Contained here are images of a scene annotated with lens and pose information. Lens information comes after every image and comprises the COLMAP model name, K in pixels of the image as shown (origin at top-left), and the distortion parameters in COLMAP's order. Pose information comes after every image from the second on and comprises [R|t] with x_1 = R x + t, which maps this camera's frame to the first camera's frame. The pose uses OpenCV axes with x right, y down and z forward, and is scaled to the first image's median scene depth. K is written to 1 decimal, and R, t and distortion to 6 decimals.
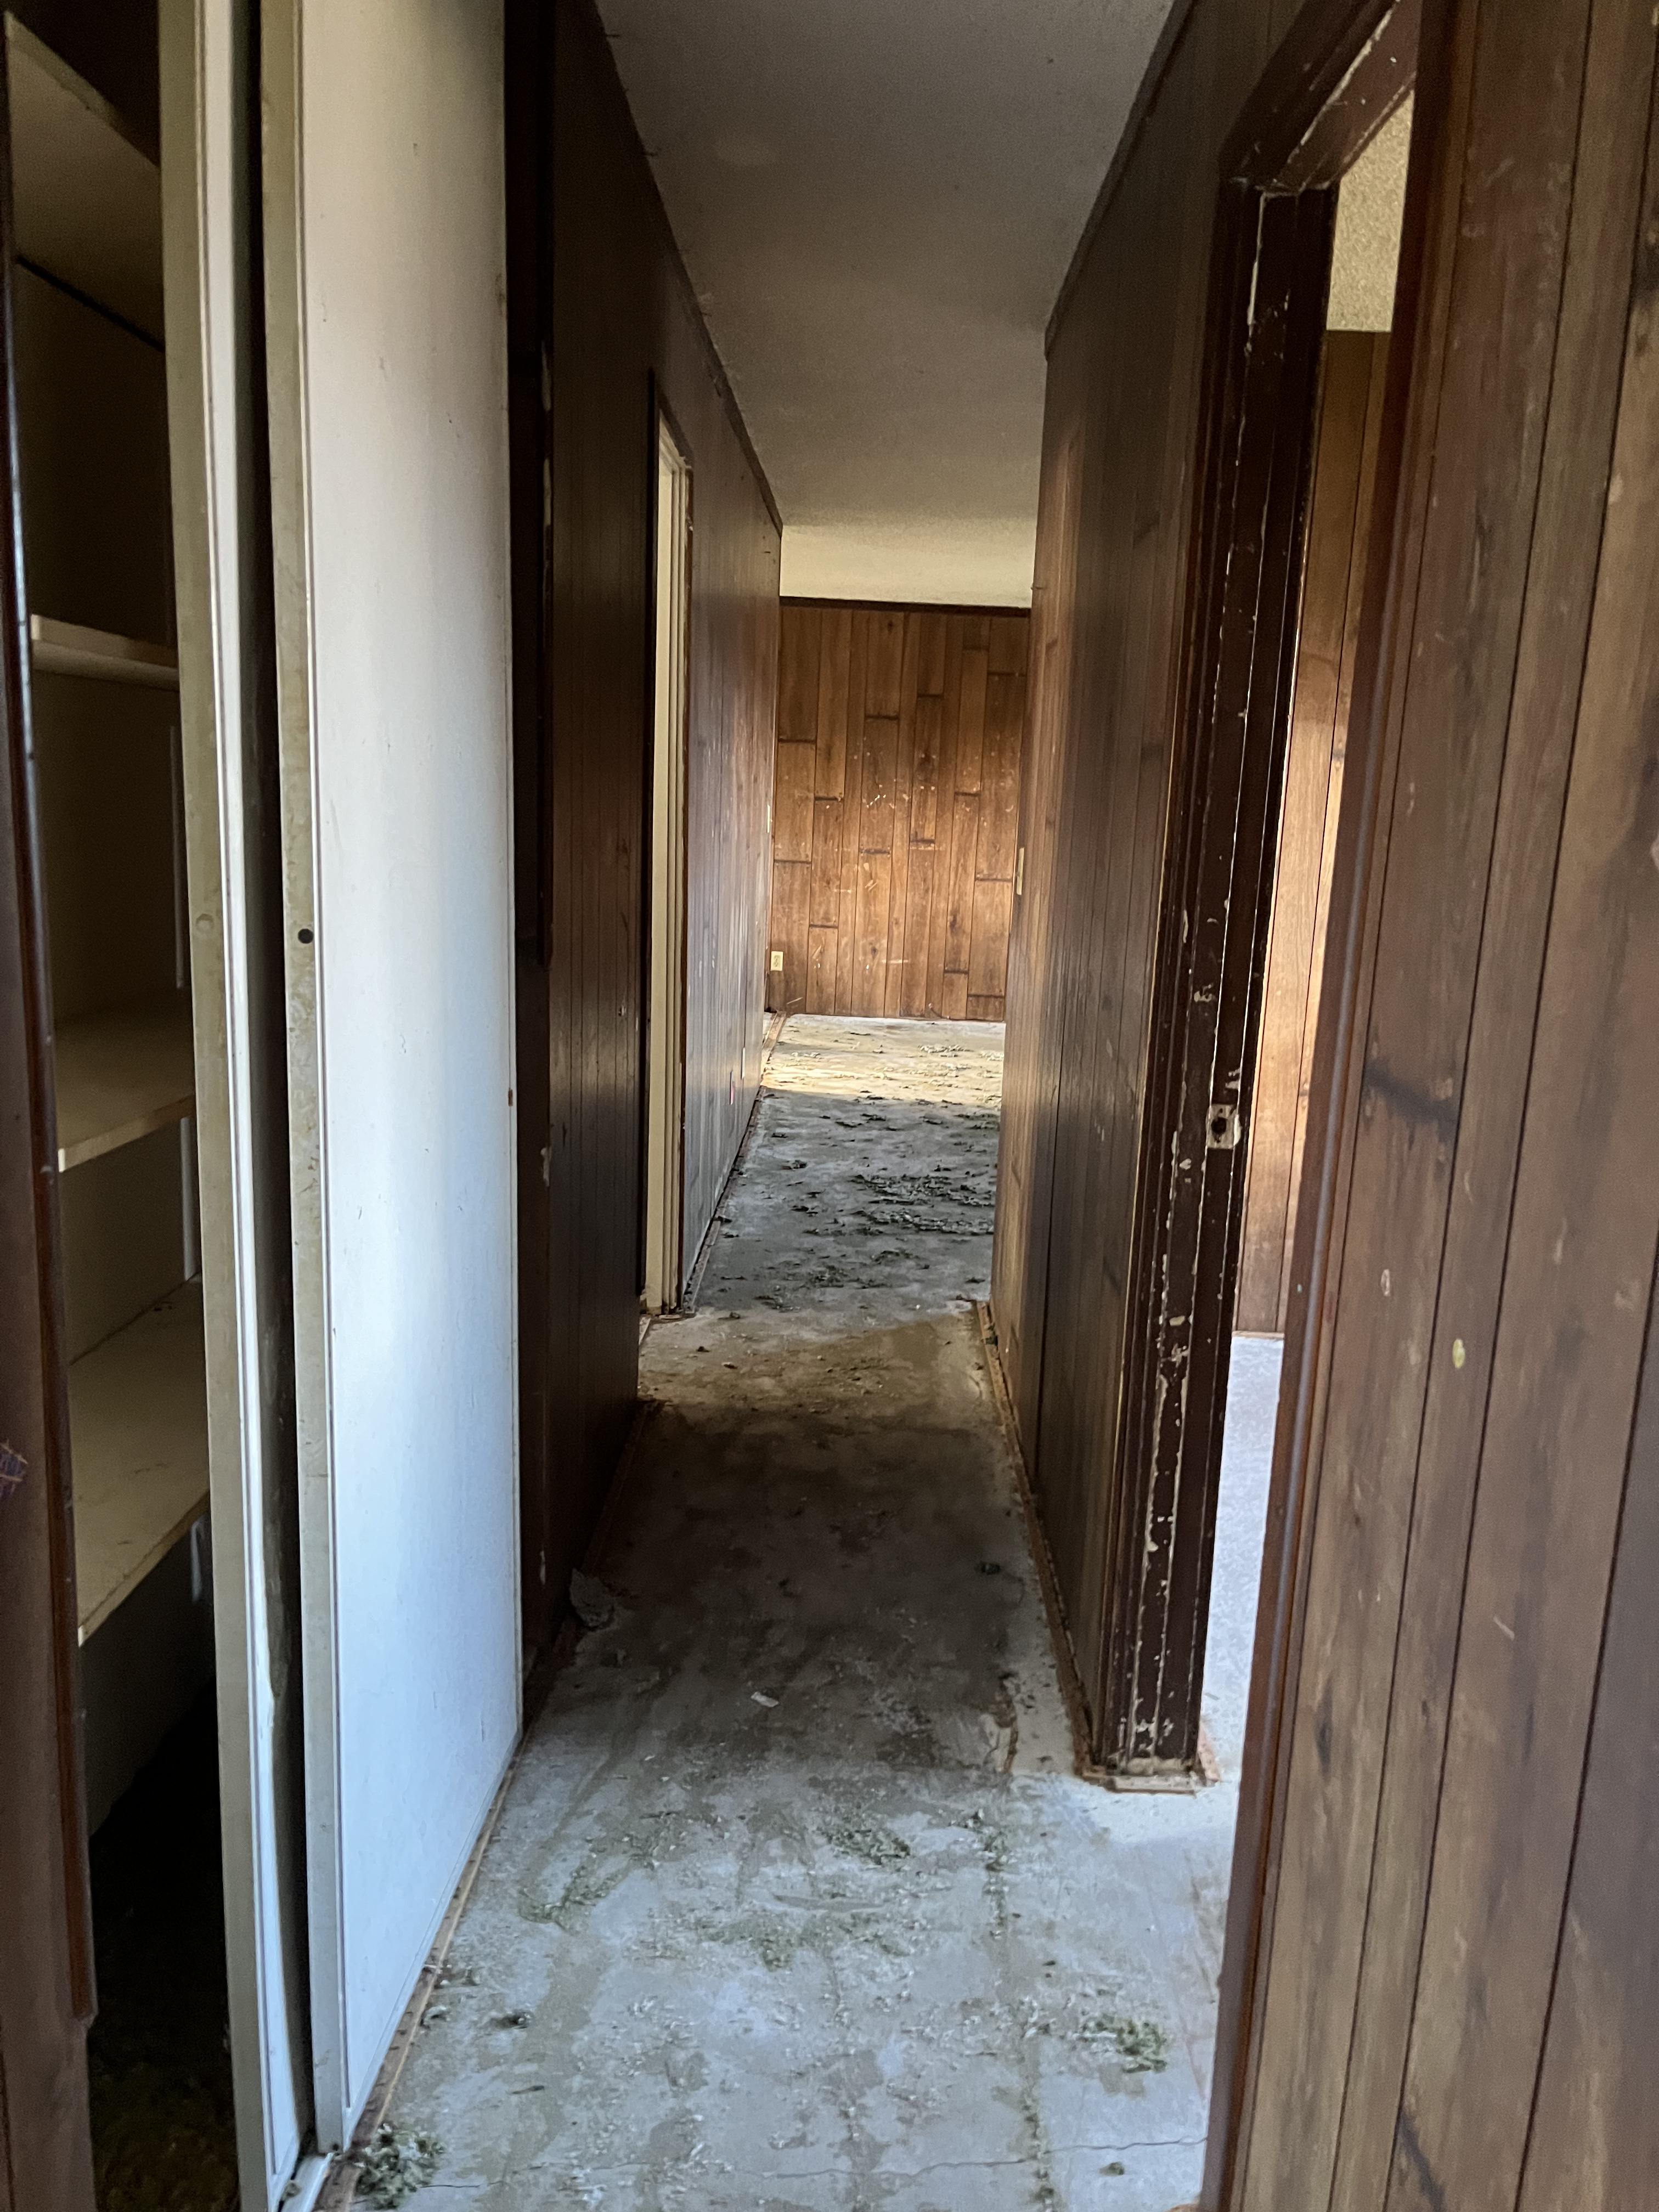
lens RADIAL K [[1679.7, 0, 827.9], [0, 1679.7, 1109.4], [0, 0, 1]] dist [0.065407, -0.089849]
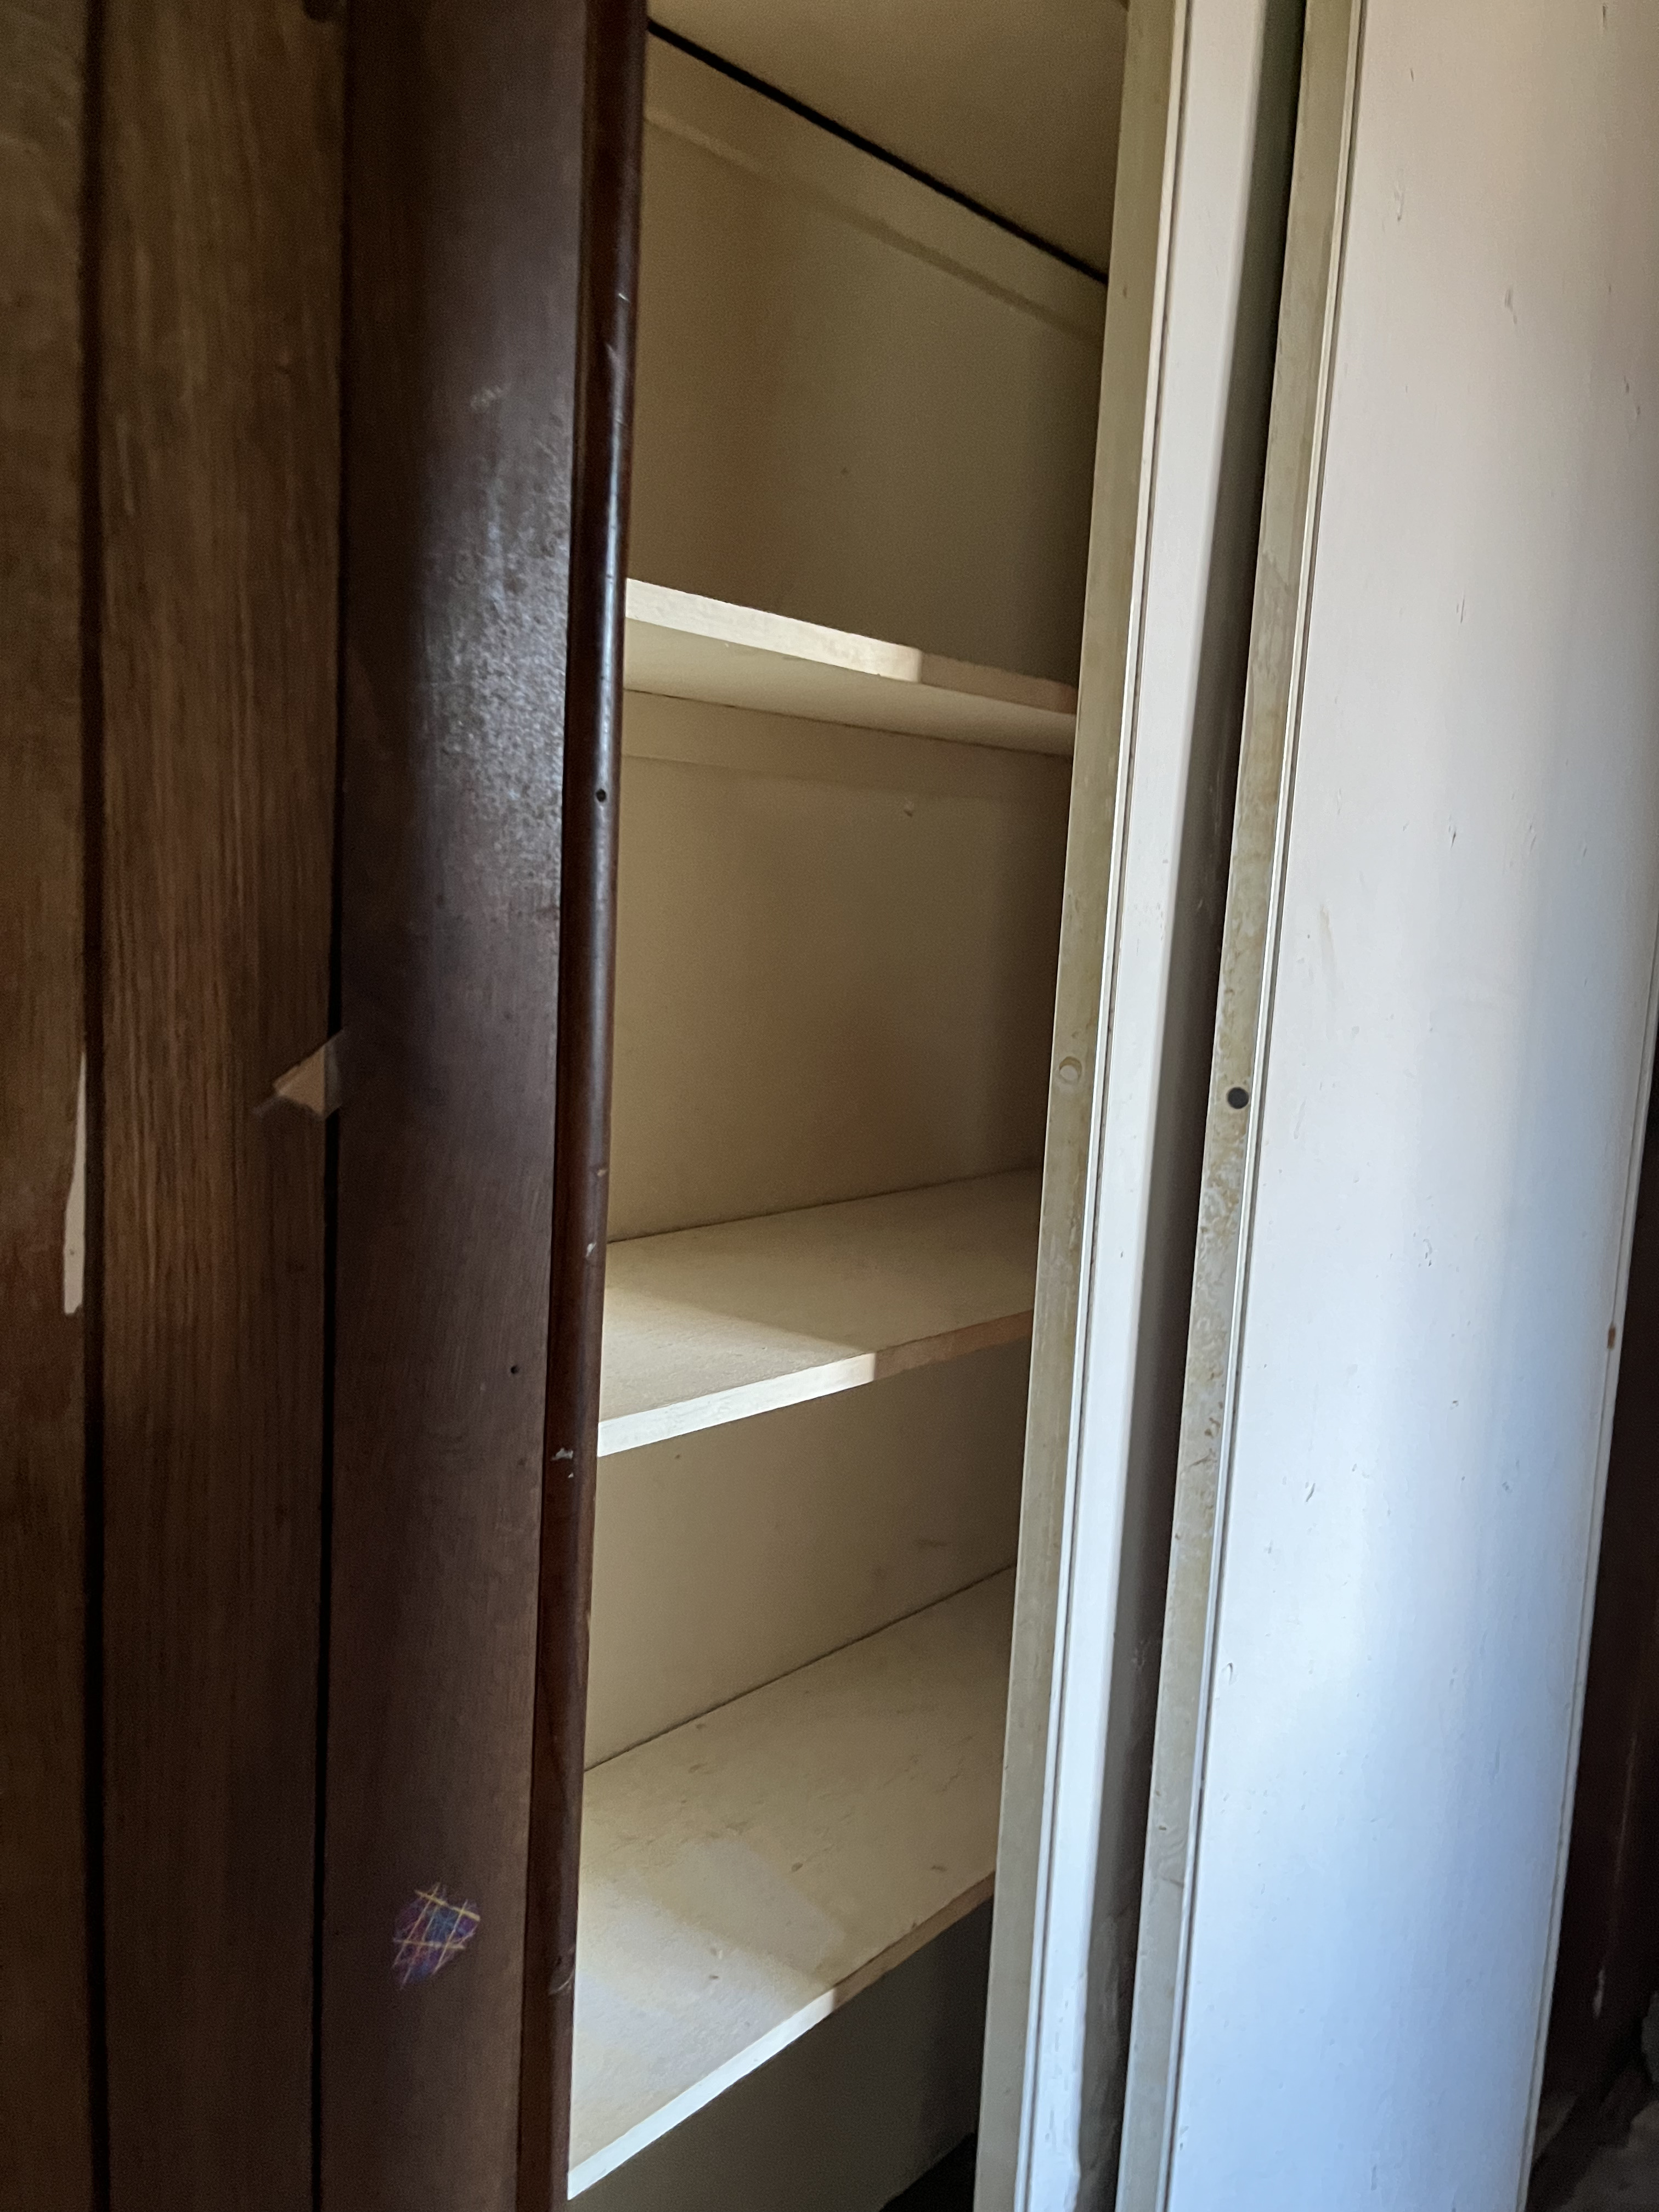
lens RADIAL K [[1679.7, 0, 830.2], [0, 1679.7, 1099.6], [0, 0, 1]] dist [0.065407, -0.089849]
pose [[0.770558, 0.094120, -0.630382, -0.005986], [-0.144940, 0.989000, -0.029506, -0.057442], [0.620671, 0.114104, 0.775724, 0.366238]]
